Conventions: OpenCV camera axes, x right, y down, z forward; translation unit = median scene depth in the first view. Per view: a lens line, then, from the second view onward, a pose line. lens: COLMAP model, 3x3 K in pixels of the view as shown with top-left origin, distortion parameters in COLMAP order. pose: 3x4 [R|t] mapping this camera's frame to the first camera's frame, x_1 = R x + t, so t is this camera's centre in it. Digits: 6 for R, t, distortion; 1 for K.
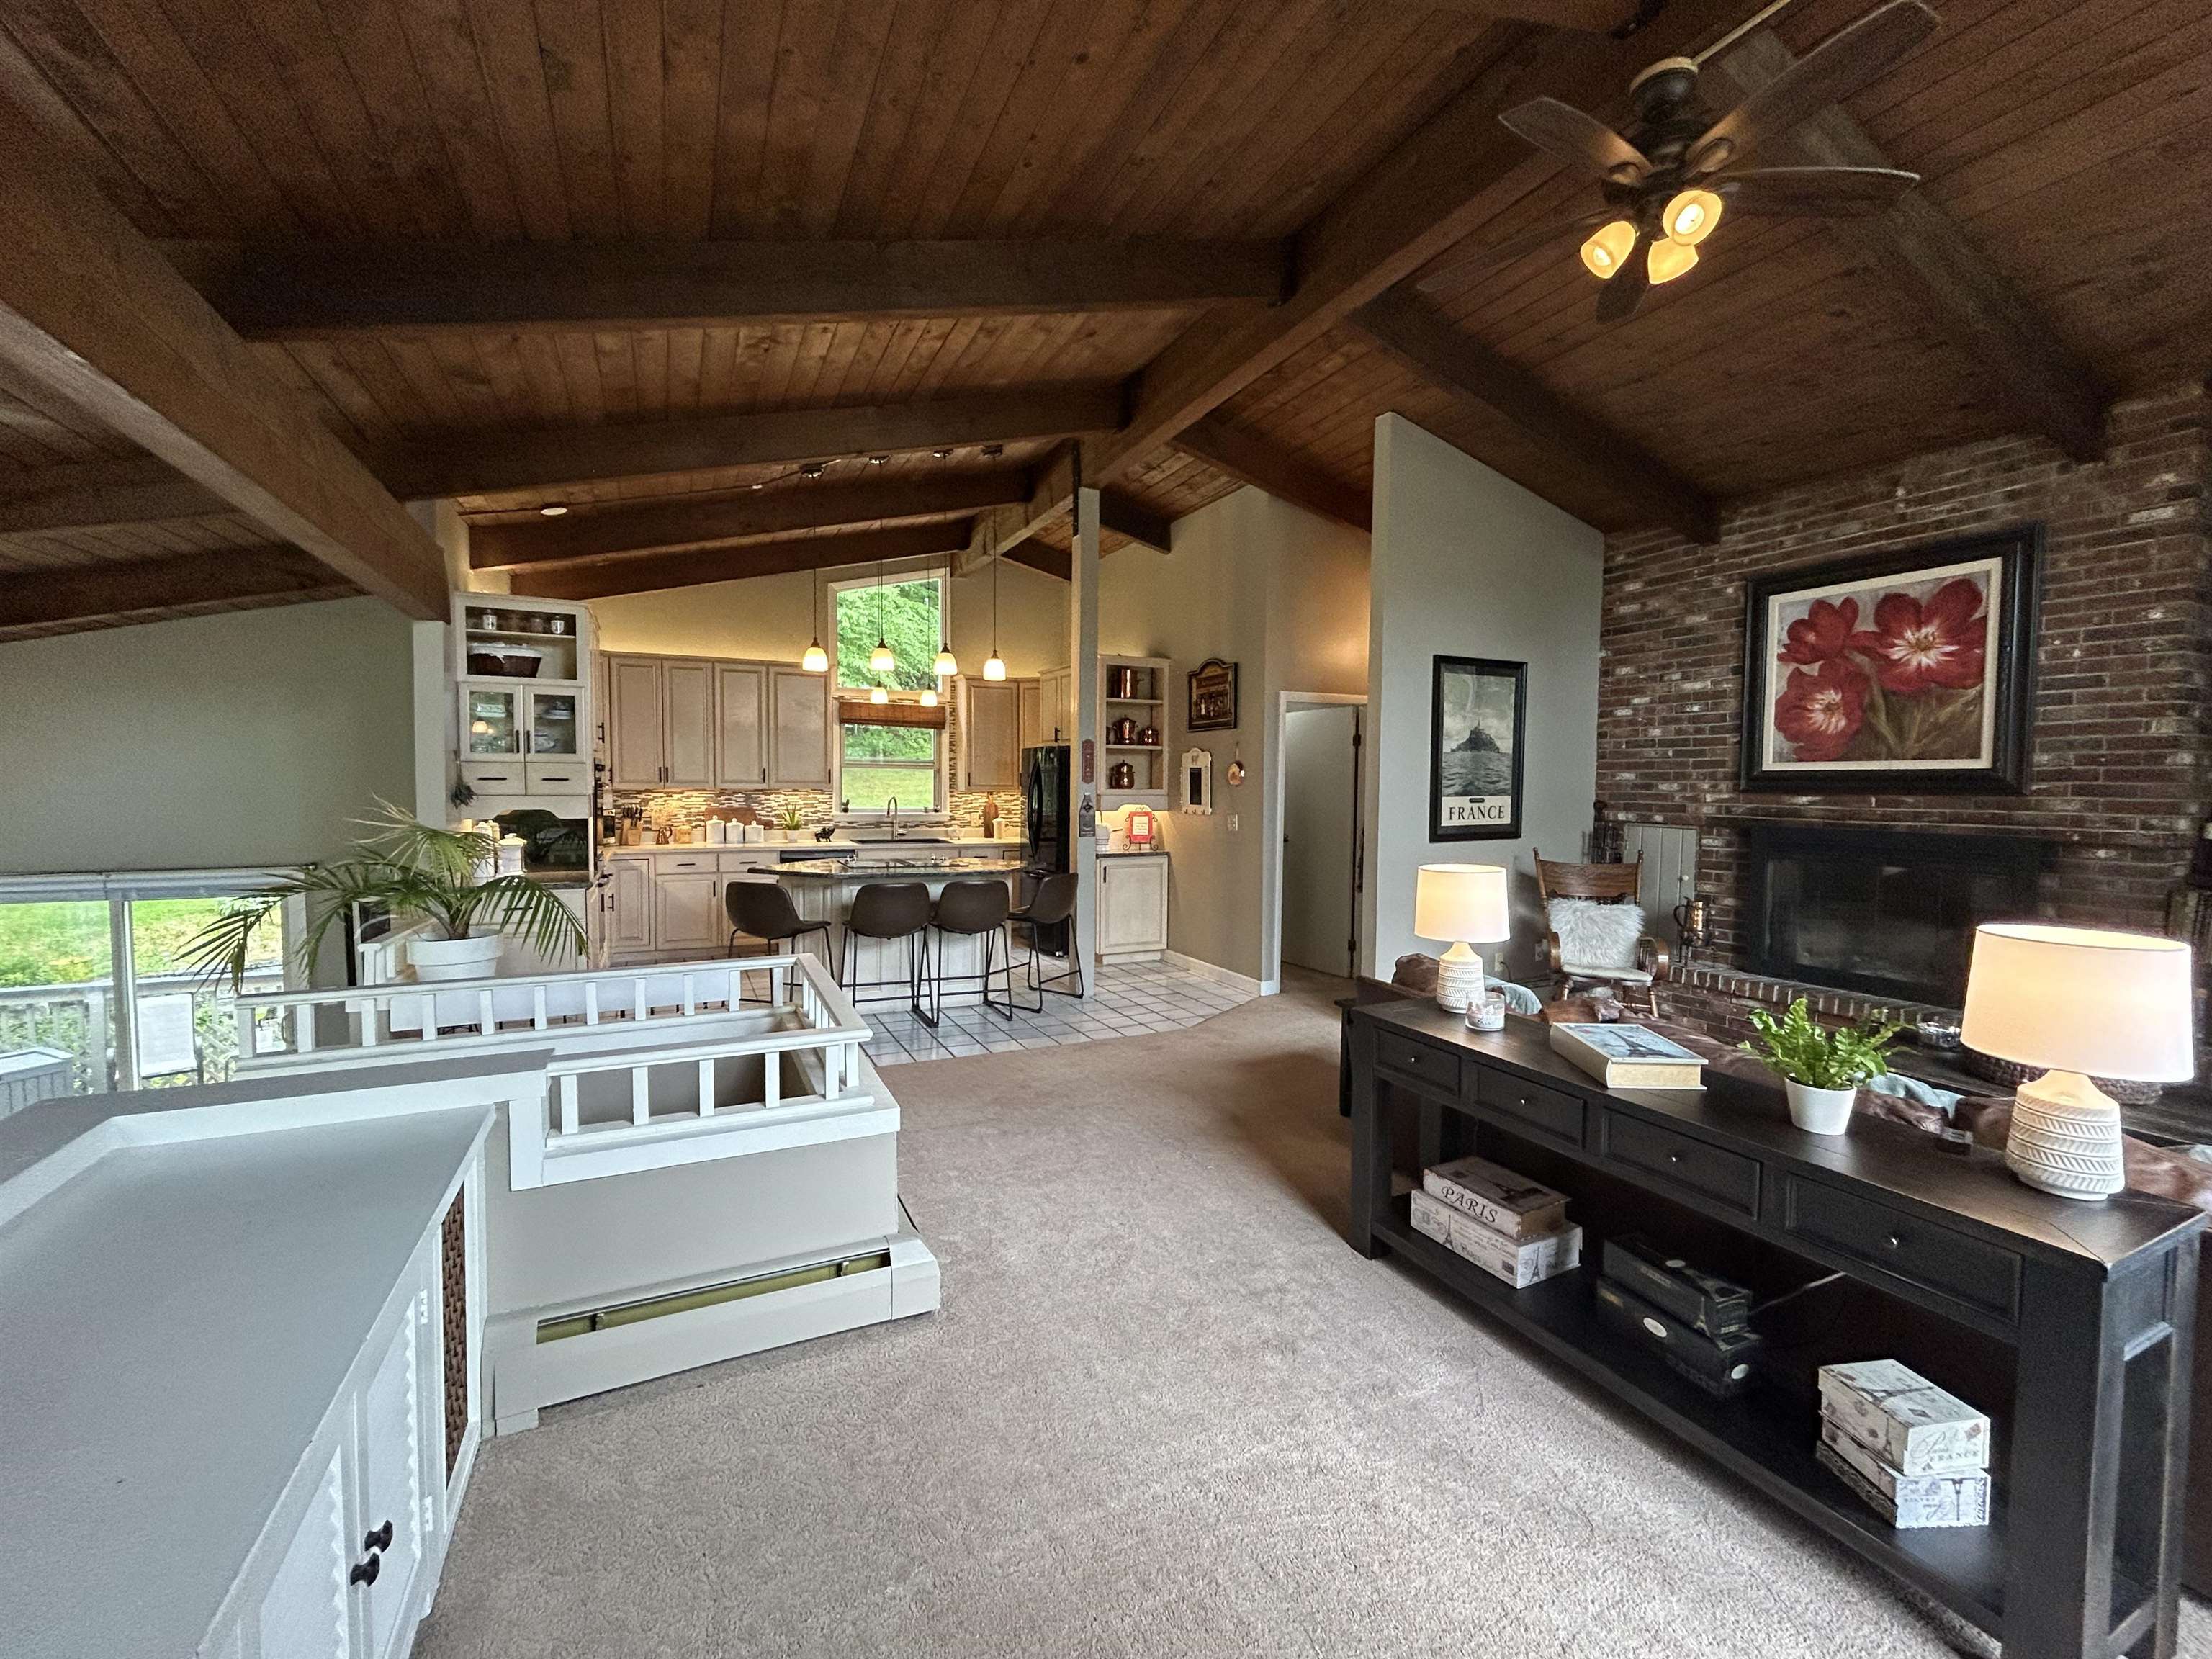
lens RADIAL K [[898.4, 0, 1106.5], [0, 898.4, 823.1], [0, 0, 1]] dist [0.001648, 0.000276]
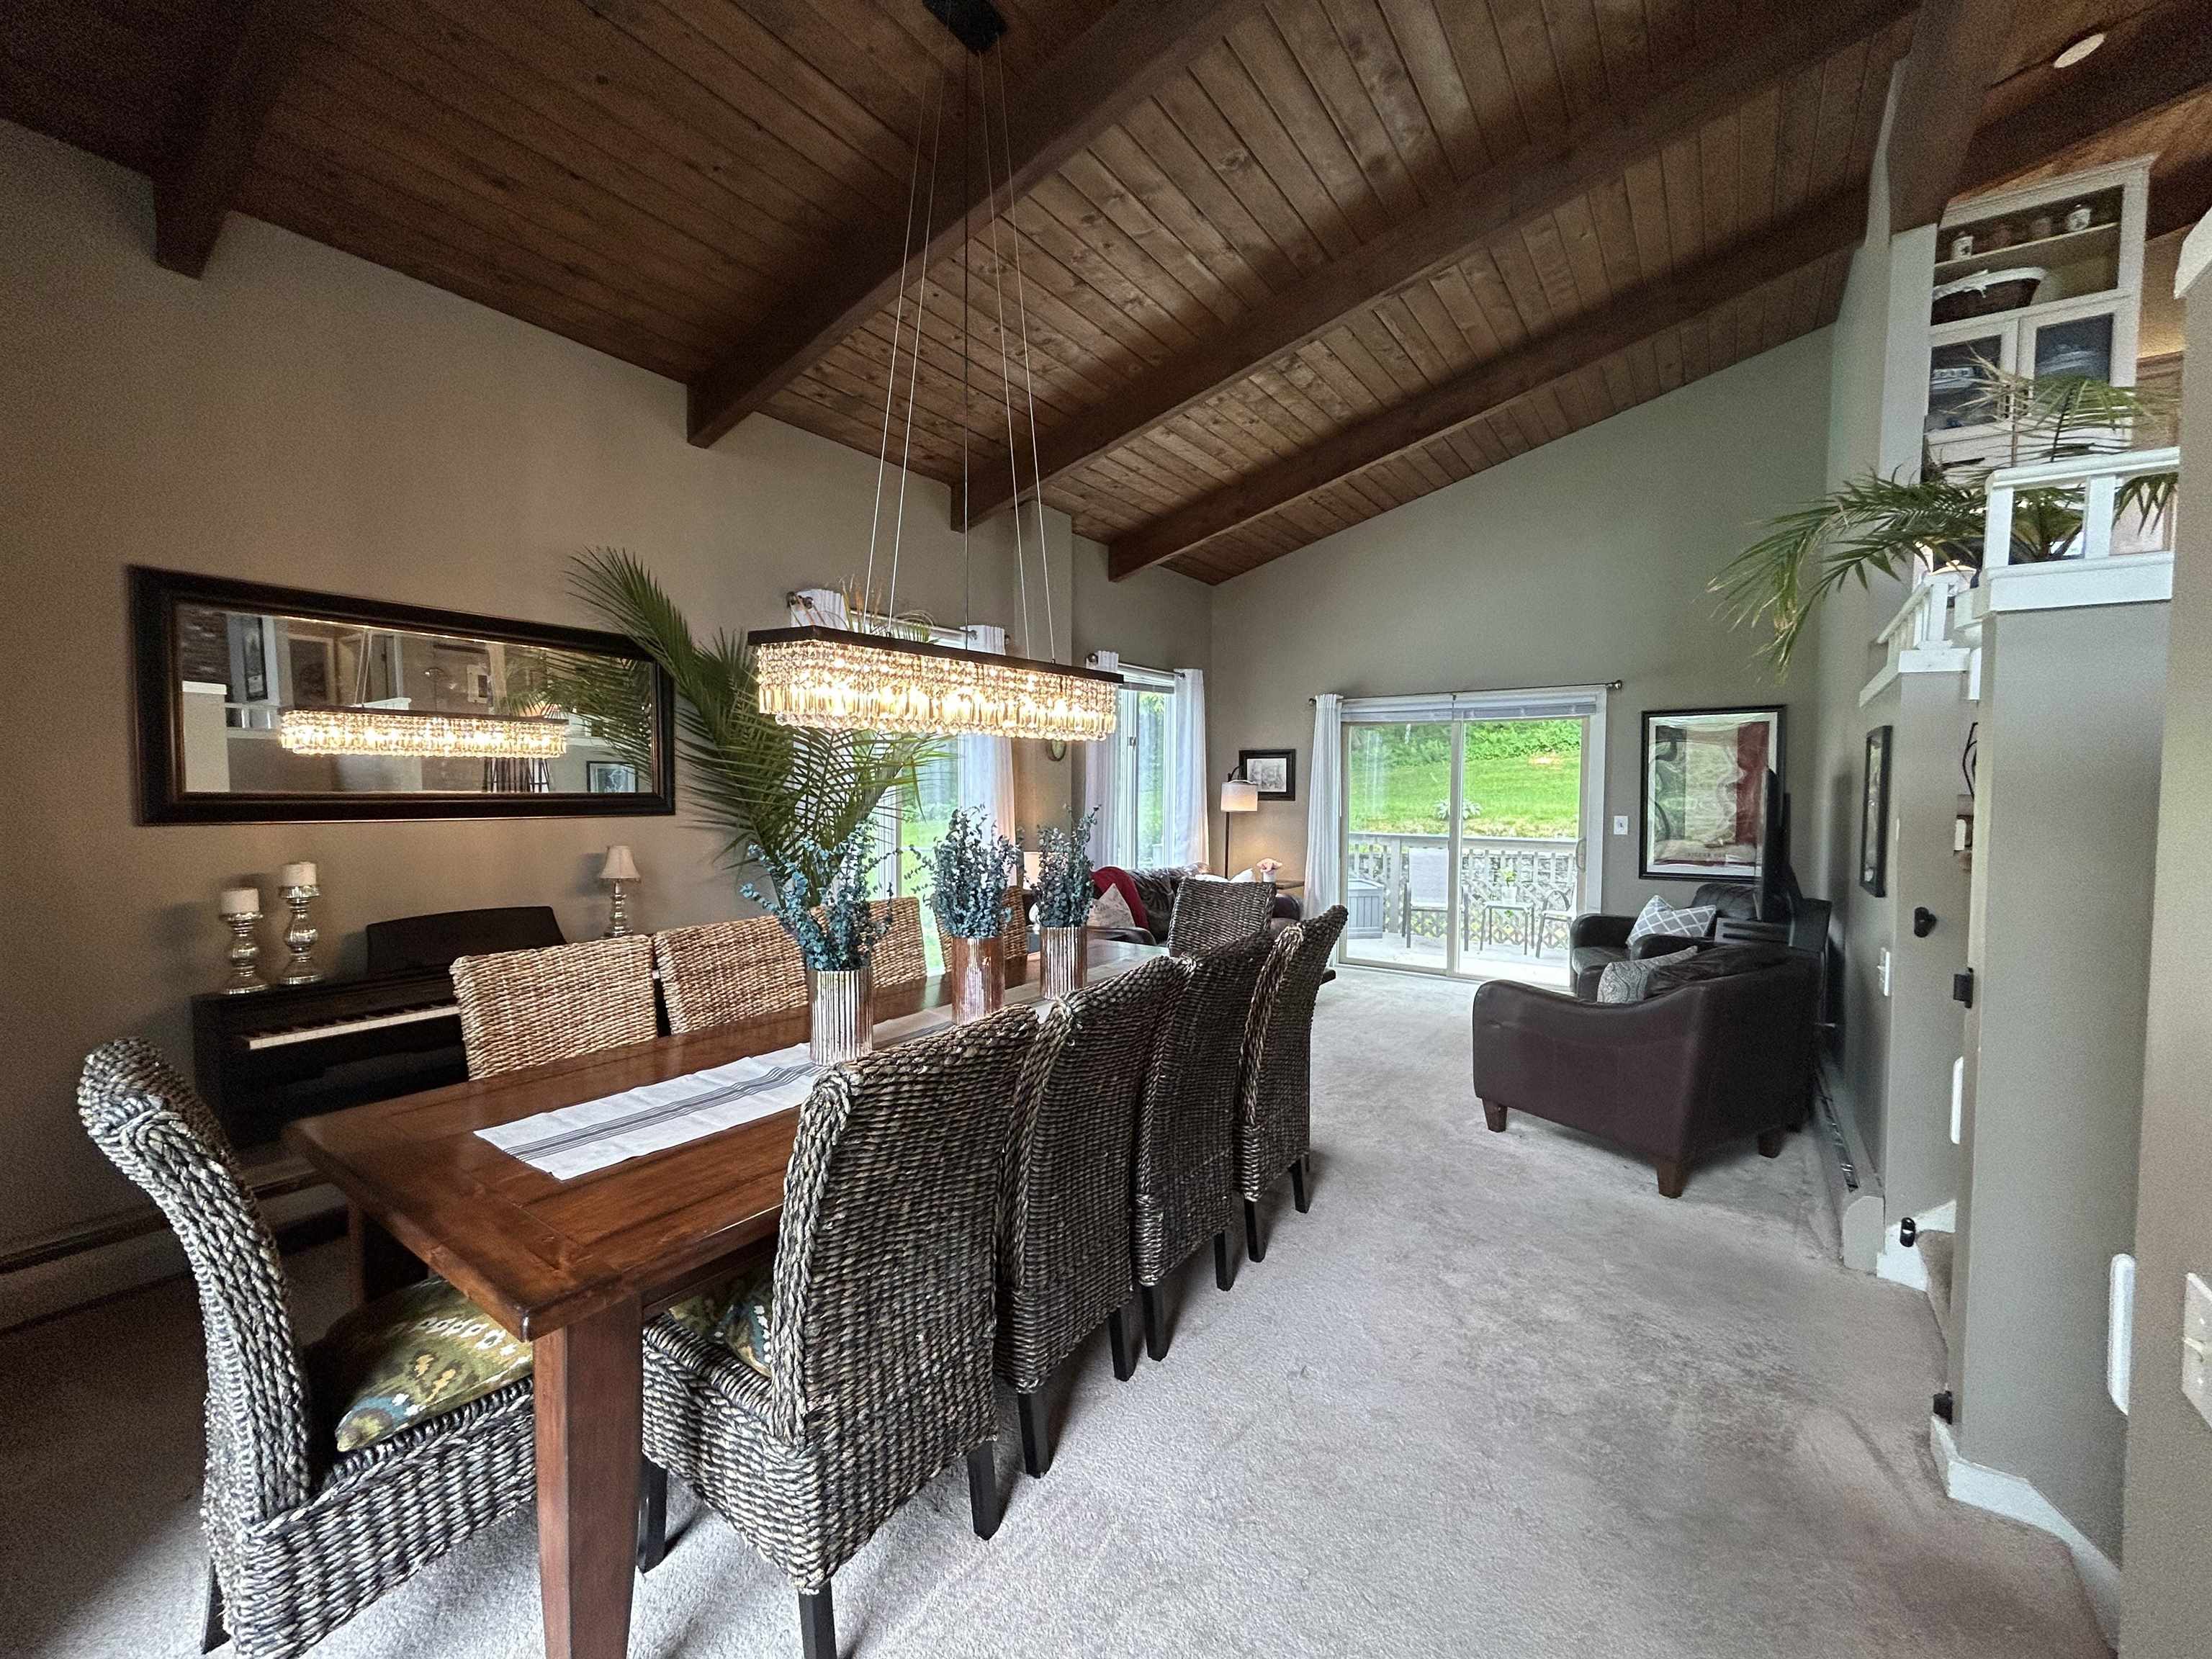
lens RADIAL K [[899.1, 0, 1102.7], [0, 899.1, 826.8], [0, 0, 1]] dist [0.000243, 0.000071]
pose [[0.485336, 0.039826, -0.873420, -0.251822], [-0.043520, 0.998824, 0.021362, 0.164855], [0.873244, 0.027644, 0.486499, 0.051035]]
